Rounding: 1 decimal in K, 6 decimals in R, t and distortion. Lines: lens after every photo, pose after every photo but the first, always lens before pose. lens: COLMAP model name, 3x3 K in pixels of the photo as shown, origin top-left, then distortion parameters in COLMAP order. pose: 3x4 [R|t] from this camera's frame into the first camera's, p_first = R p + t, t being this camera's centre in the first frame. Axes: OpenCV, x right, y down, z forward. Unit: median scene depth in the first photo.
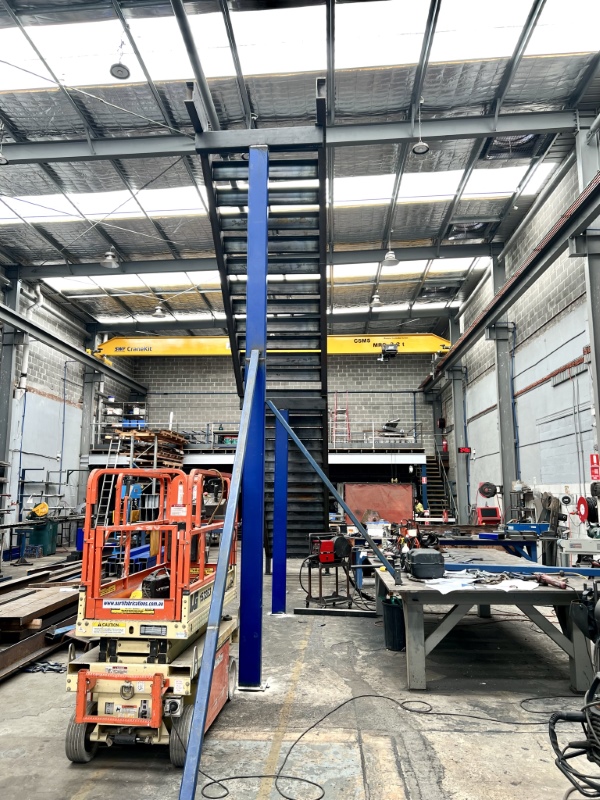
lens RADIAL K [[595.1, 0, 300.0], [0, 595.1, 400.0], [0, 0, 1]] dist [0.065096, -0.100590]
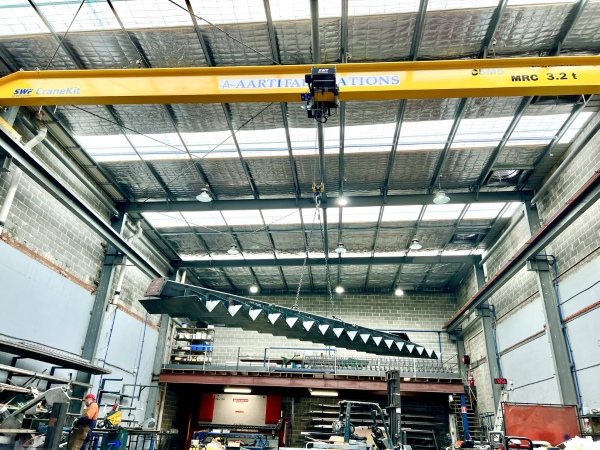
lens RADIAL K [[446.0, 0, 300.0], [0, 446.0, 225.0], [0, 0, 1]] dist [0.072529, -0.097041]
pose [[0.998945, 0.025349, -0.038291, -0.079707], [-0.034965, 0.960410, -0.276388, 0.061389], [0.029769, 0.277435, 0.960283, 0.143657]]
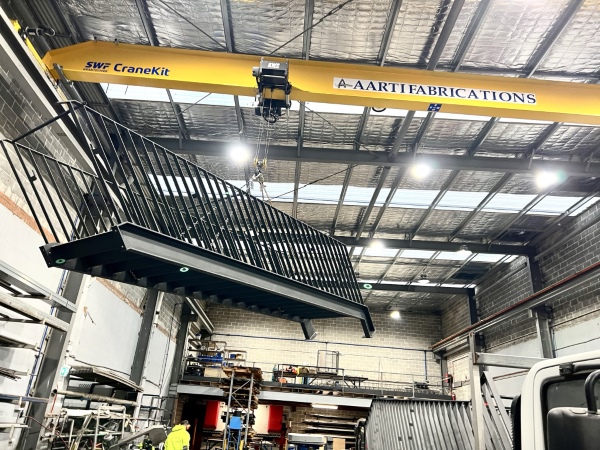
lens RADIAL K [[446.3, 0, 300.0], [0, 446.3, 225.0], [0, 0, 1]] dist [0.065096, -0.100590]
pose [[0.993393, 0.100373, 0.055646, -0.242945], [-0.082623, 0.962002, -0.260242, 0.000645], [-0.079653, 0.253925, 0.963938, 0.042803]]
